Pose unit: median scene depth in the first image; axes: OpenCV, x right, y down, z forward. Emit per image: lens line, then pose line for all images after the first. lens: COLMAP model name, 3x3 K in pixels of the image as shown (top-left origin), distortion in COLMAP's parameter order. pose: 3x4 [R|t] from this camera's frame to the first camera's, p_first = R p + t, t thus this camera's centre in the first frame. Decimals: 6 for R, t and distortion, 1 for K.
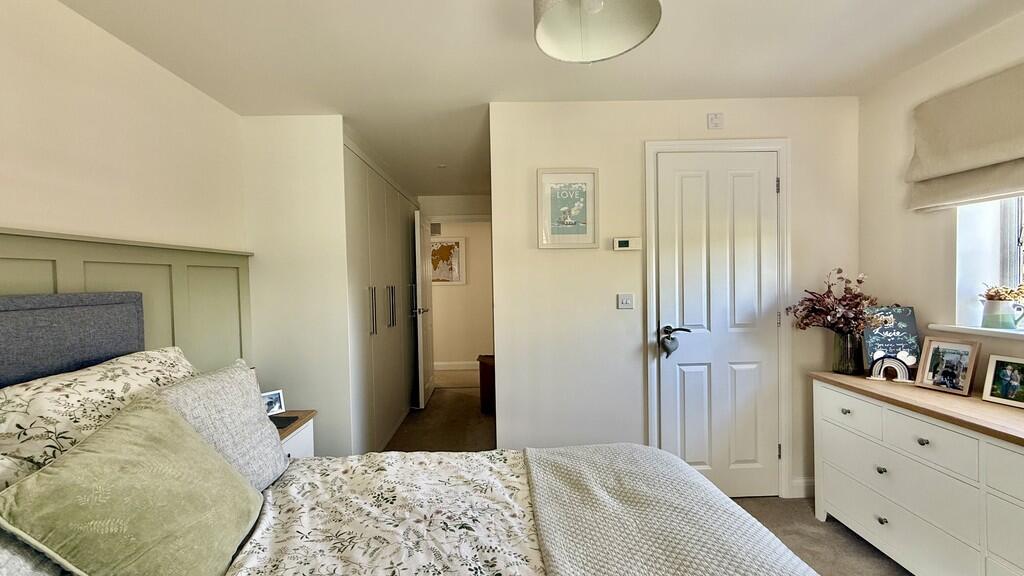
lens RADIAL K [[409.4, 0, 509.3], [0, 409.4, 288.2], [0, 0, 1]] dist [0.002517, -0.000003]
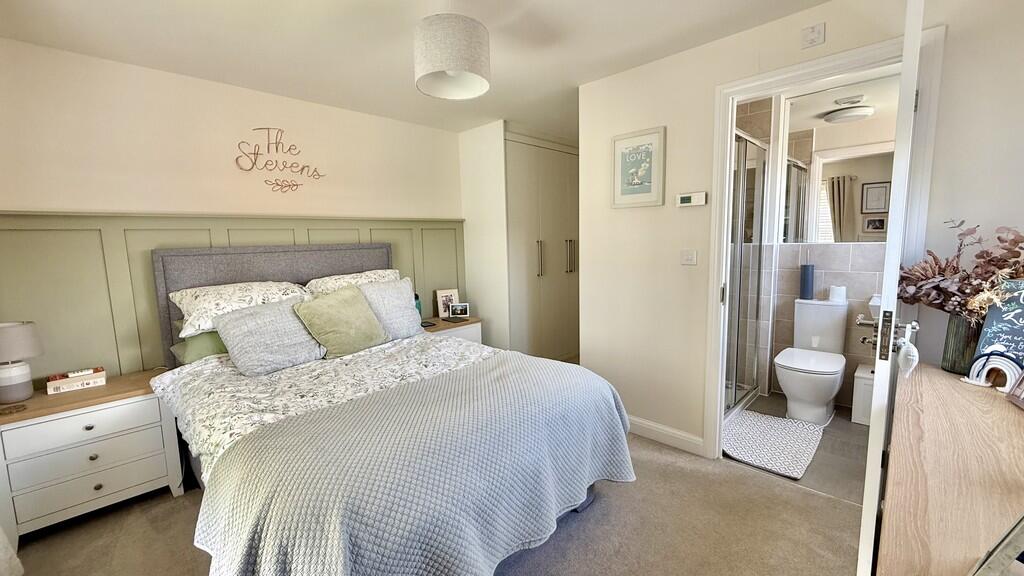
lens RADIAL K [[409.4, 0, 509.3], [0, 409.4, 288.2], [0, 0, 1]] dist [0.002517, -0.000003]
pose [[0.697284, 0.090966, -0.710999, 0.712735], [-0.005491, 0.992563, 0.121605, -0.013194], [0.716774, -0.080890, 0.692598, -0.020803]]
